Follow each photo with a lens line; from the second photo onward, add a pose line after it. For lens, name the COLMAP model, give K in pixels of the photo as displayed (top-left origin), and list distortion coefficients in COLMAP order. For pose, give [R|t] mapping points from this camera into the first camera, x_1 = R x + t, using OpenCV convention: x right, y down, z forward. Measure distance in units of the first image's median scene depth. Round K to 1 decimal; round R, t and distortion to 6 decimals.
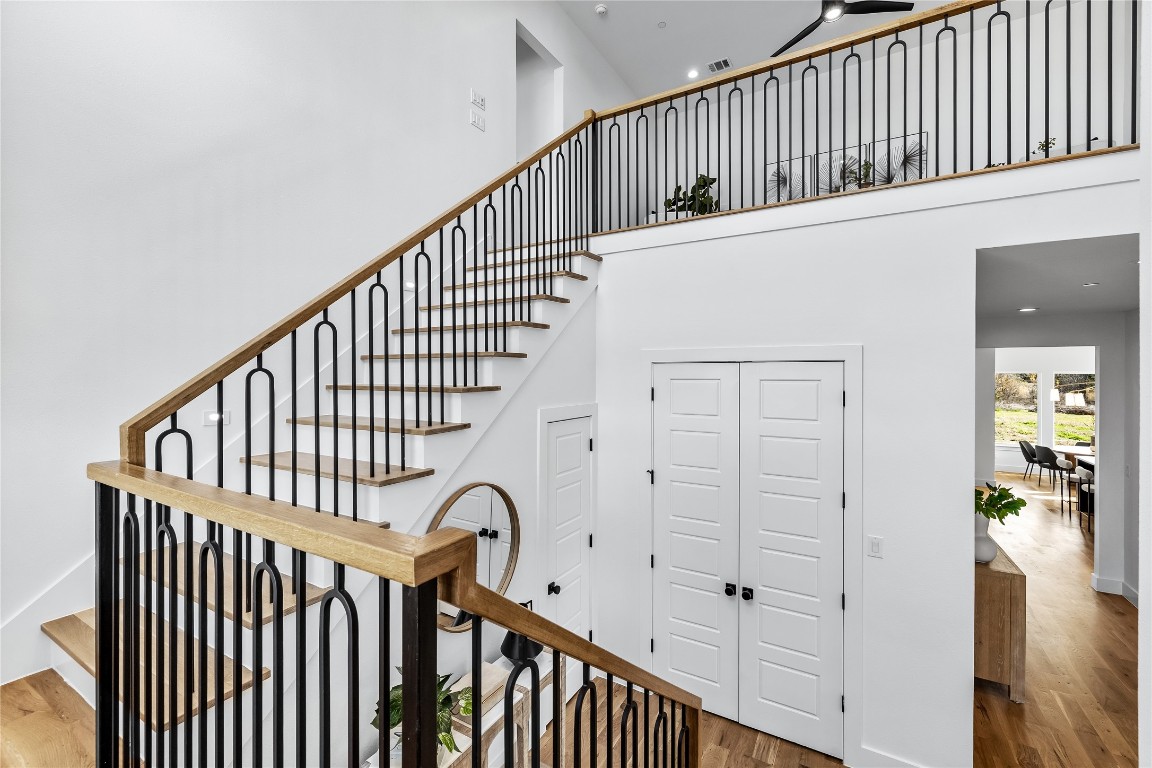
lens RADIAL K [[487.5, 0, 576.0], [0, 487.5, 380.4], [0, 0, 1]] dist [-0.001400, -0.000678]
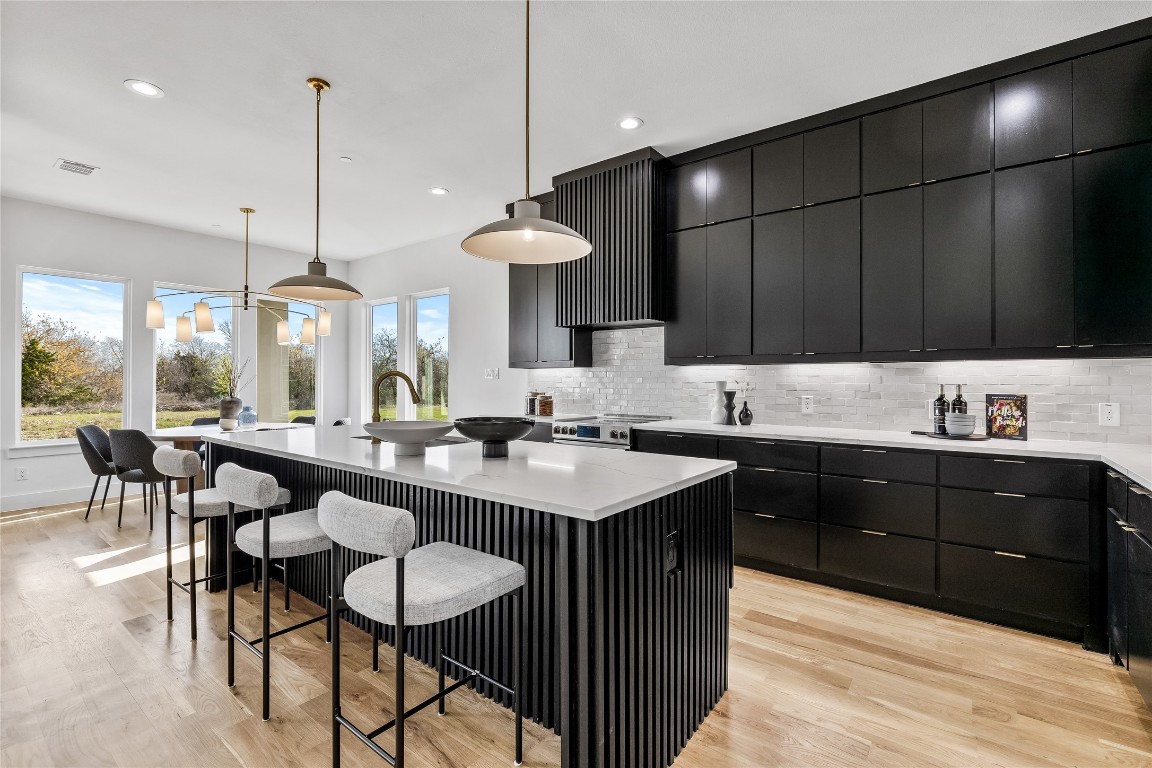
lens RADIAL K [[511.5, 0, 573.6], [0, 511.5, 383.7], [0, 0, 1]] dist [-0.011314, 0.001638]
pose [[0.109260, -0.004925, 0.994001, 0.564985], [0.015697, 0.999872, 0.003229, 0.098758], [-0.993889, 0.015250, 0.109323, 0.566600]]
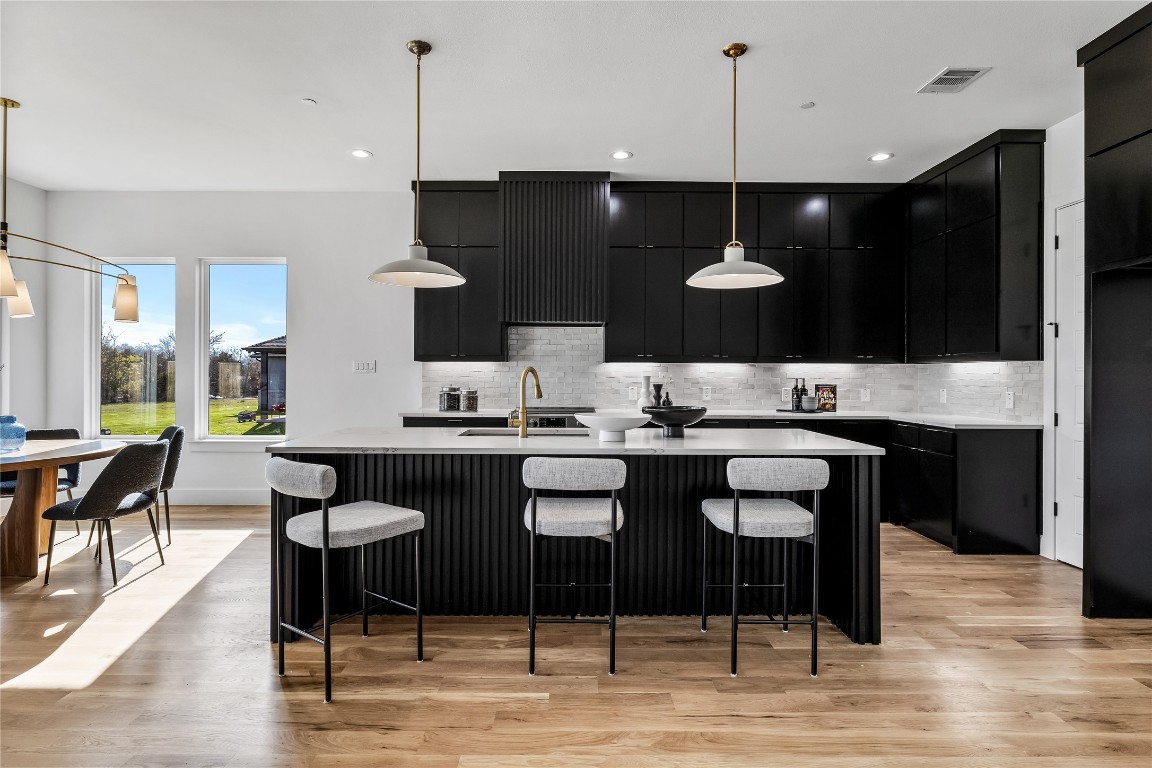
lens RADIAL K [[584.6, 0, 572.7], [0, 584.6, 373.4], [0, 0, 1]] dist [-0.006359, -0.000656]
pose [[-0.523473, -0.002199, 0.852040, 0.562325], [0.010848, 0.999898, 0.009246, 0.098063], [-0.851973, 0.014082, -0.523396, 0.594129]]
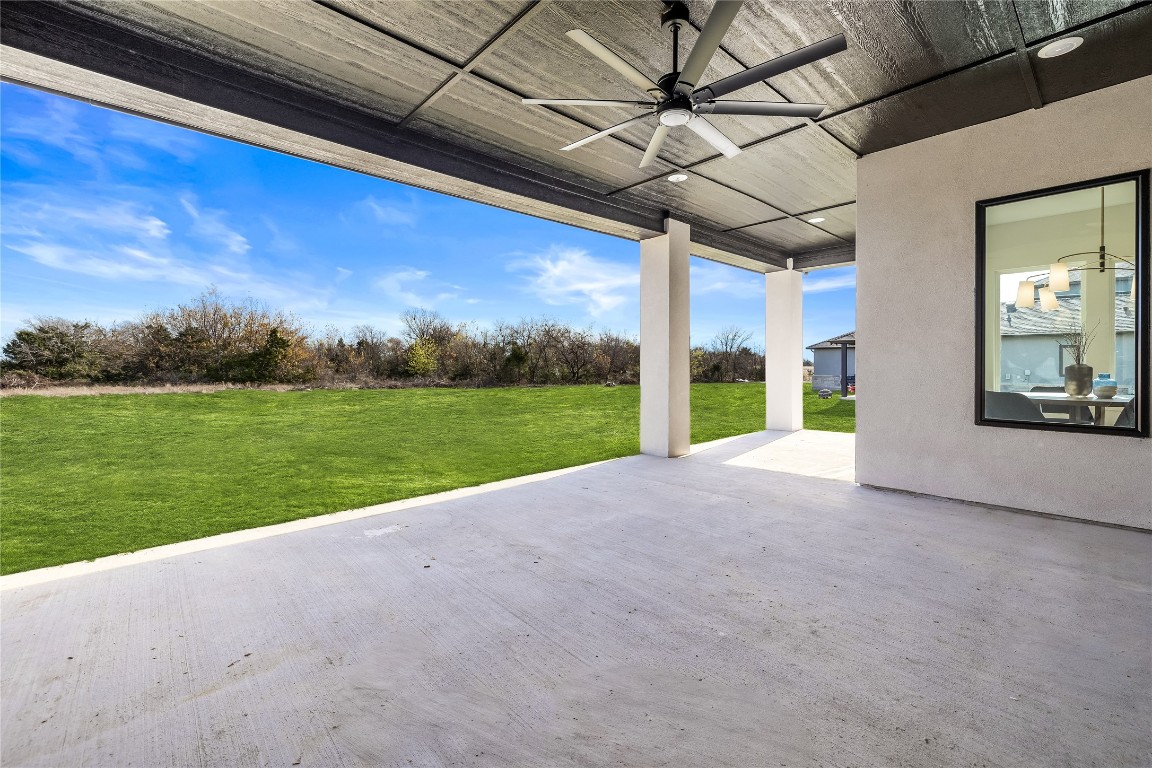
lens RADIAL K [[487.5, 0, 563.8], [0, 487.5, 369.1], [0, 0, 1]] dist [-0.001400, -0.000678]
pose [[0.288132, -0.011328, 0.957524, 0.552612], [0.018941, 0.999802, 0.006129, 0.099006], [-0.957403, 0.016371, 0.288290, 0.642313]]
